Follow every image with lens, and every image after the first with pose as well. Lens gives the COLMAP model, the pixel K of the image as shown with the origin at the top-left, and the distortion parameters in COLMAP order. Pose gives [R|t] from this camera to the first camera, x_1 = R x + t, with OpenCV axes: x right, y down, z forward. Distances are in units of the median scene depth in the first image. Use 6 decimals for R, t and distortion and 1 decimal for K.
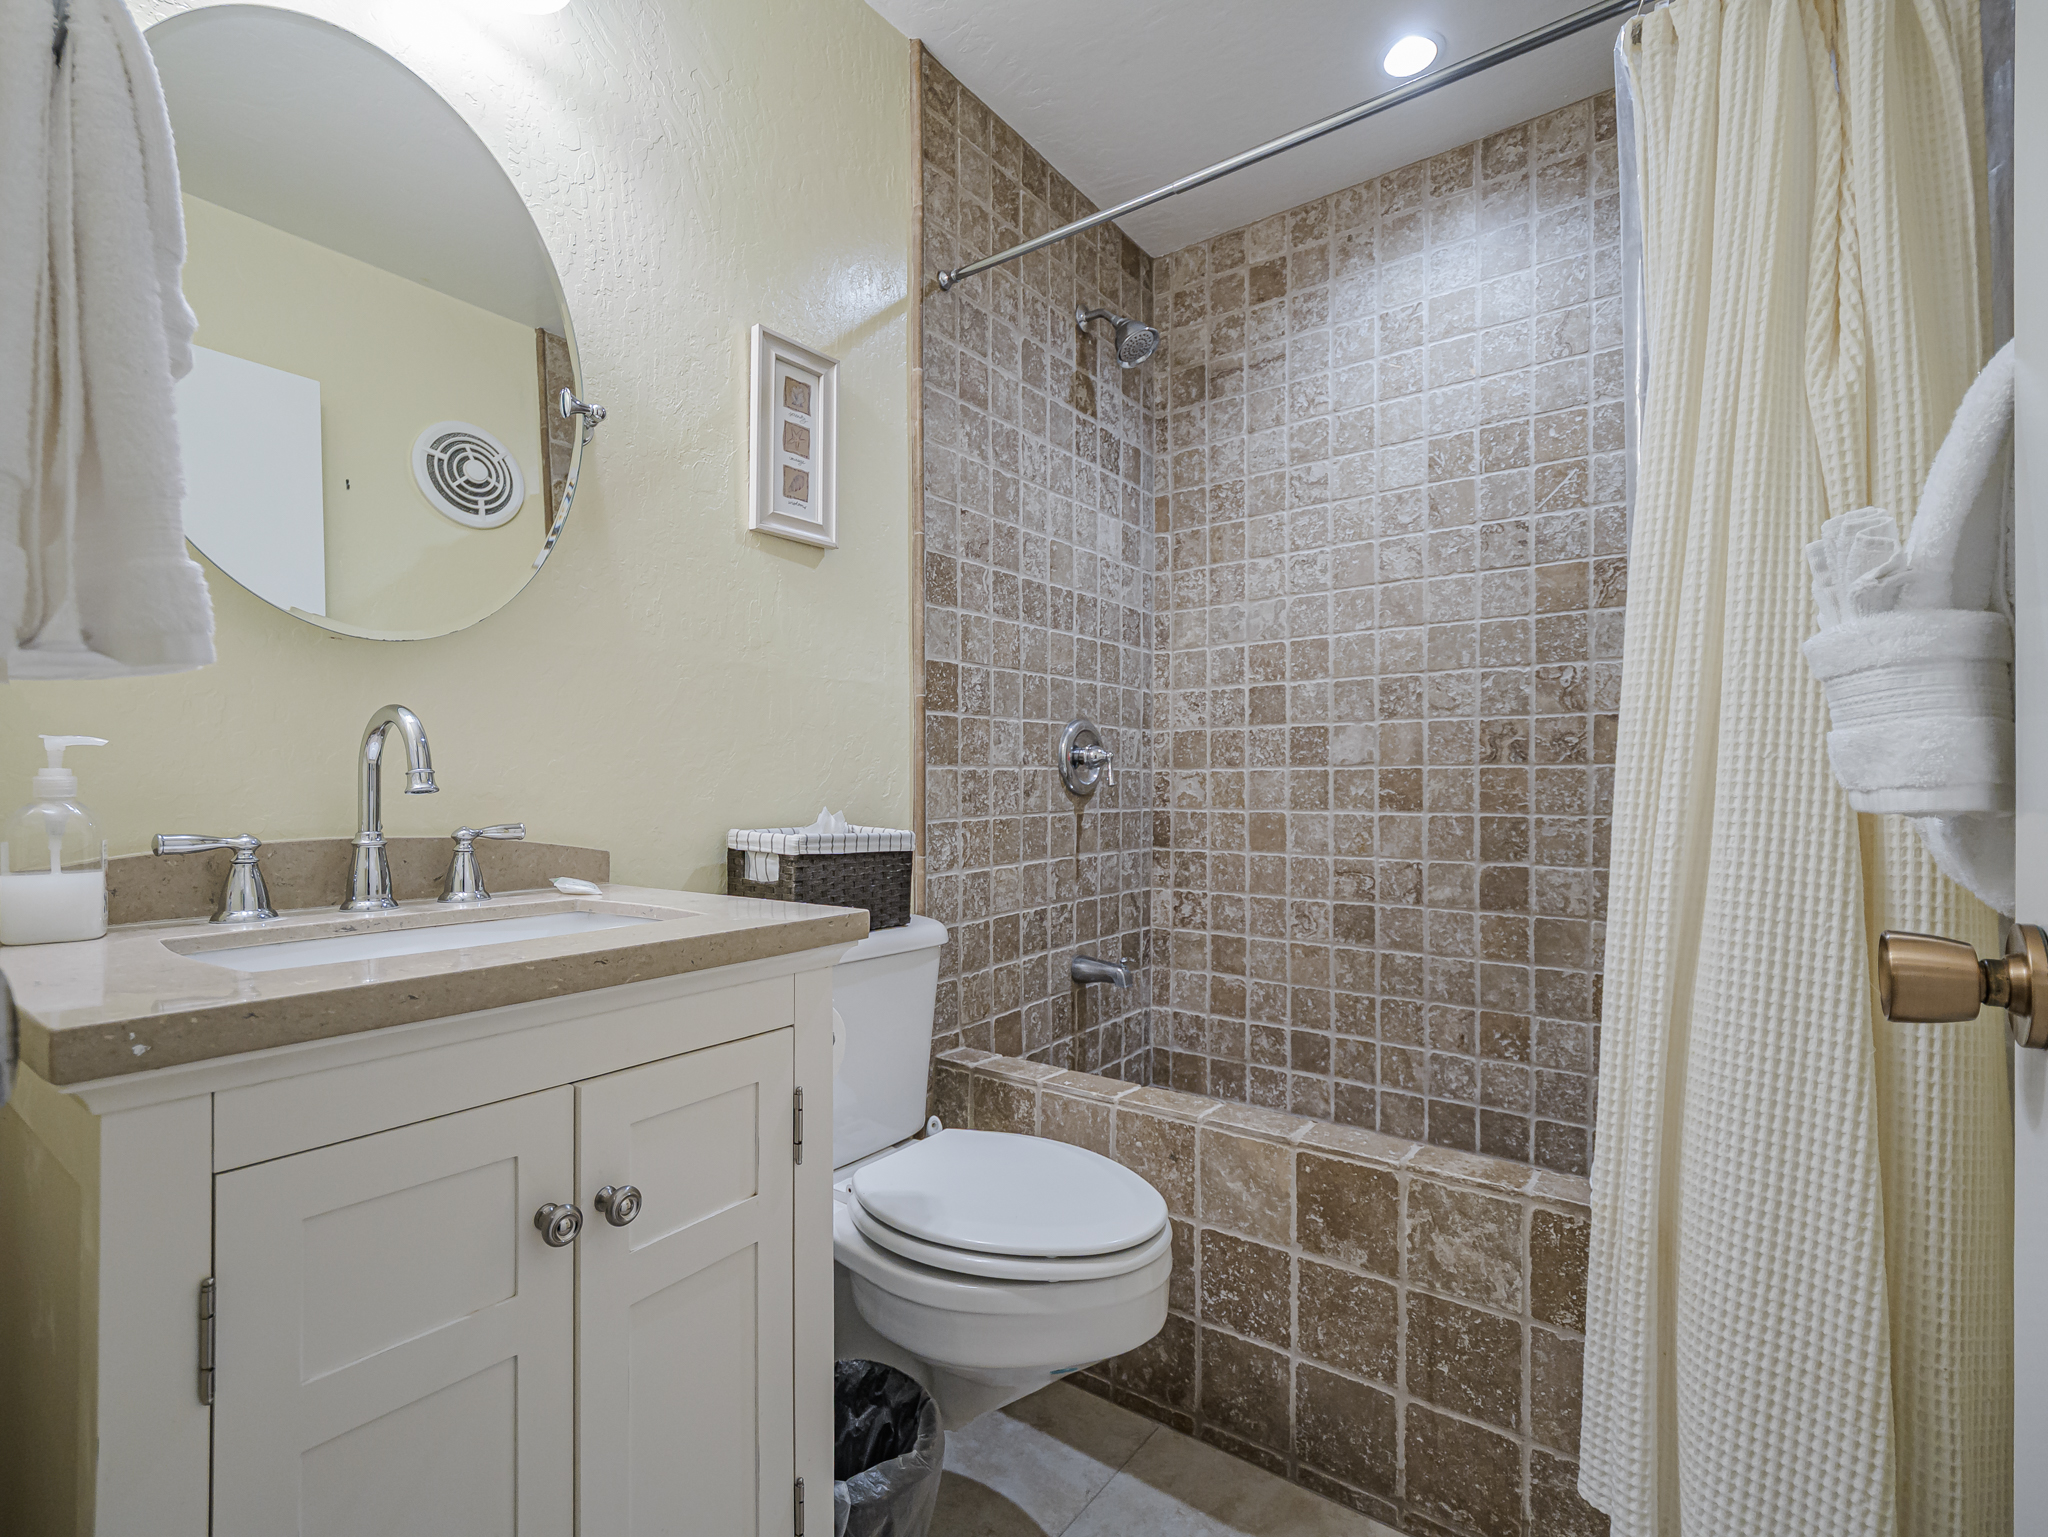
lens RADIAL K [[929.8, 0, 1014.6], [0, 929.8, 779.3], [0, 0, 1]] dist [0.004439, -0.000194]
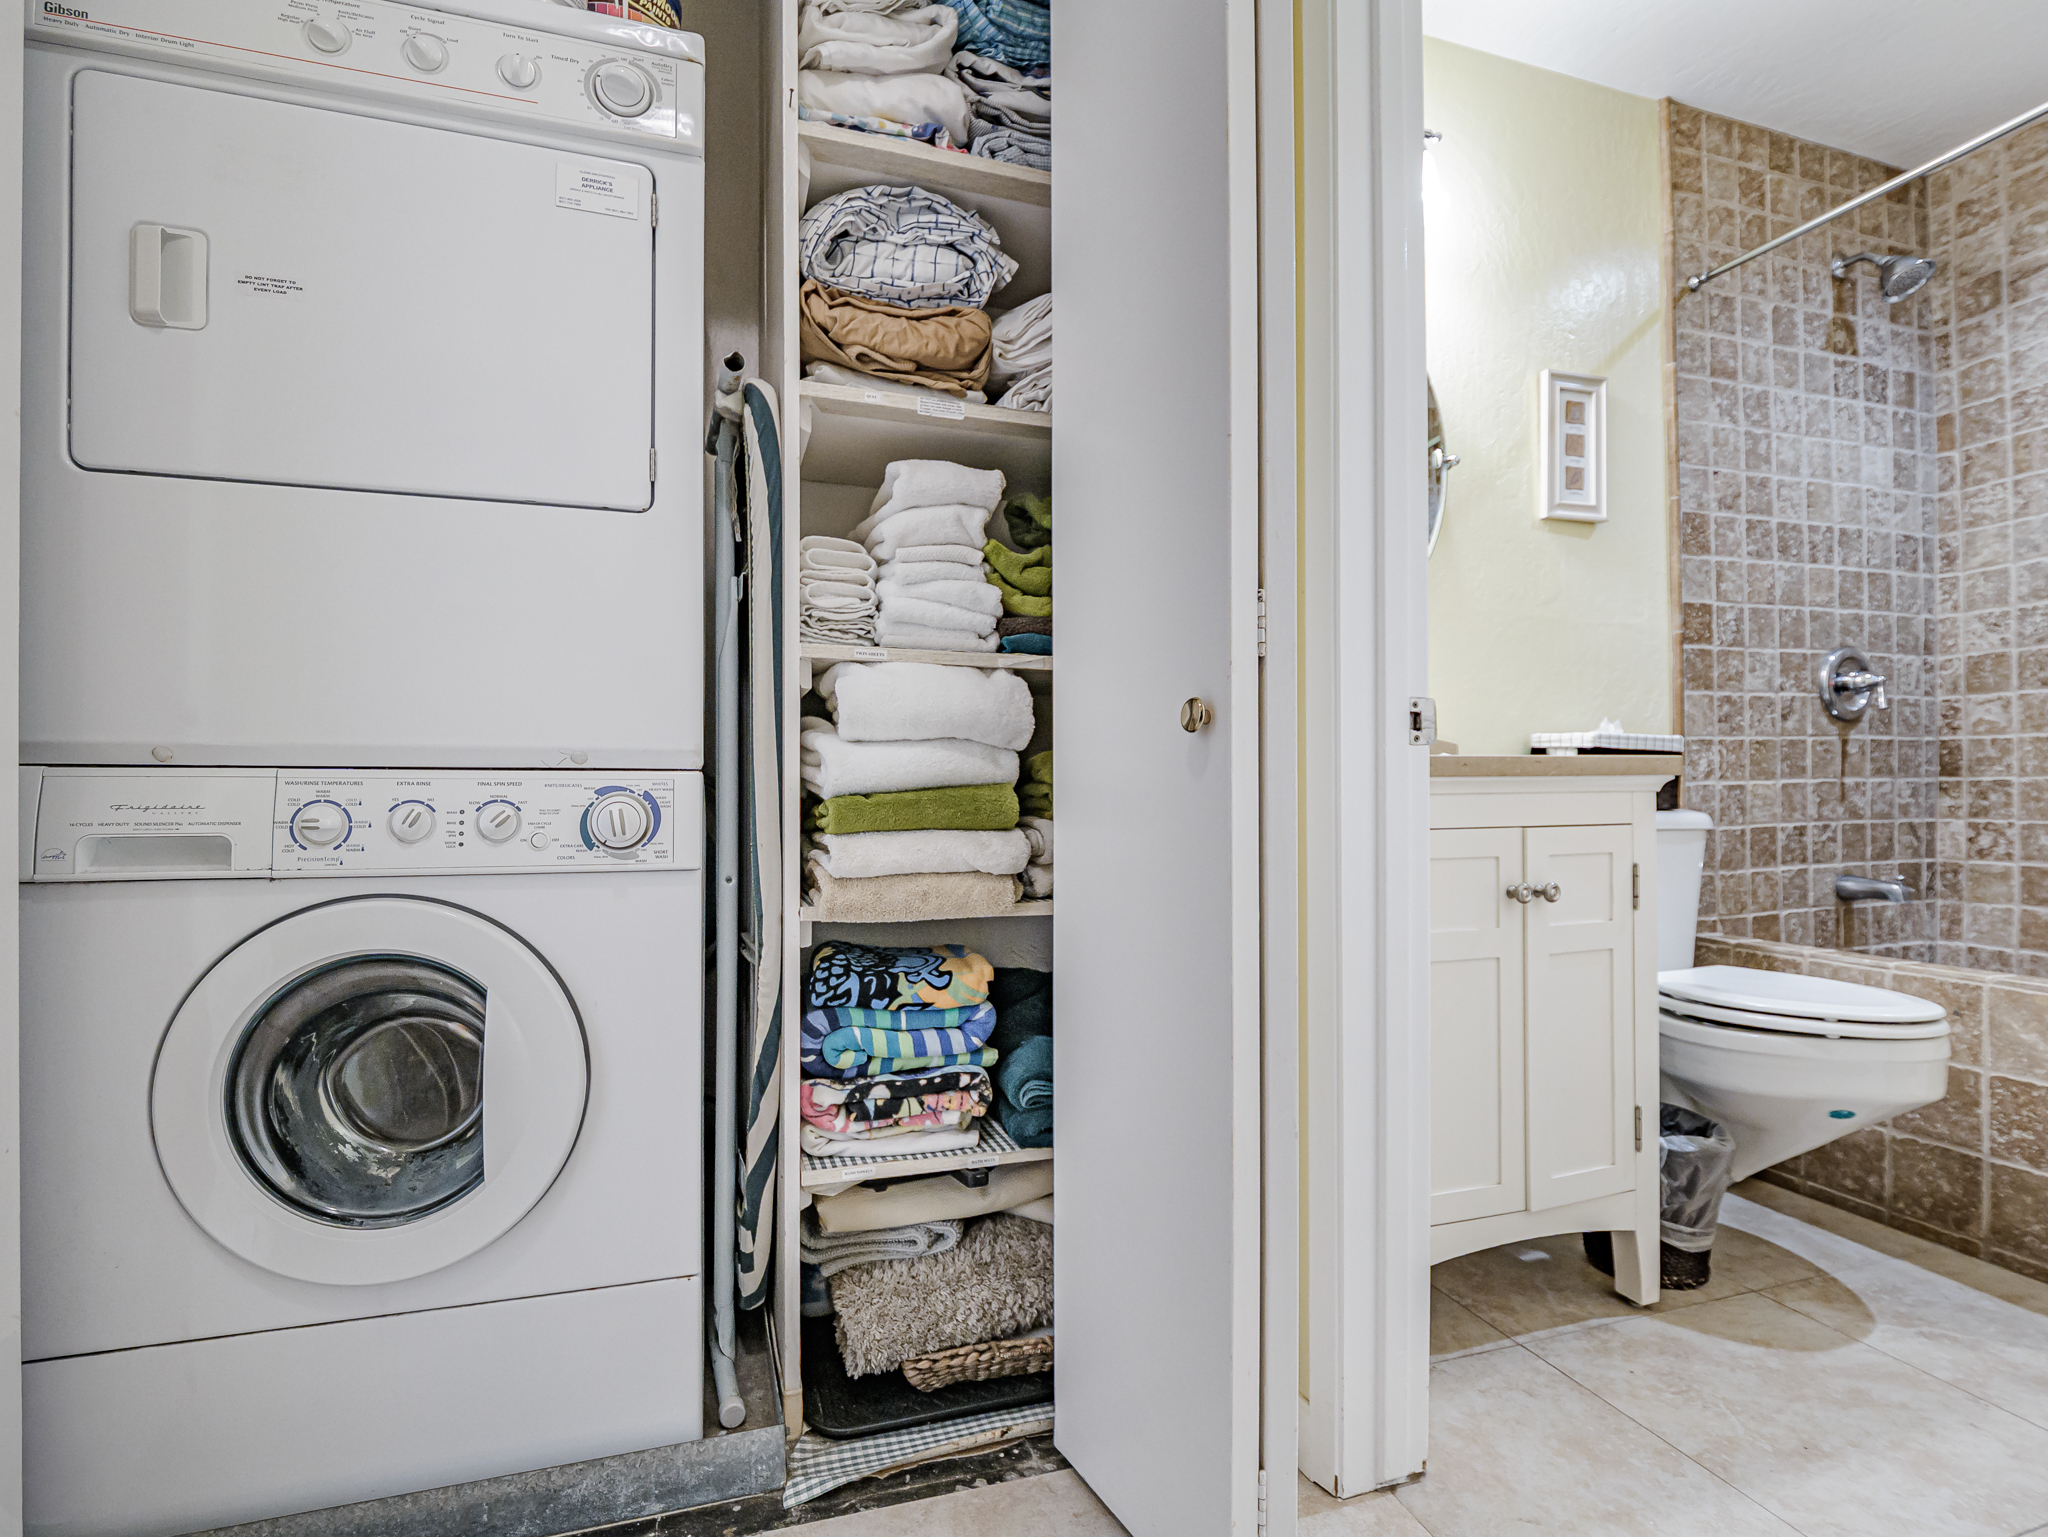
lens RADIAL K [[979.3, 0, 1032.6], [0, 979.3, 779.5], [0, 0, 1]] dist [-0.013658, -0.001494]
pose [[0.817040, -0.008661, -0.576516, -0.053256], [0.009913, 0.999950, -0.000974, 0.084288], [0.576496, -0.004919, 0.817085, -0.462379]]
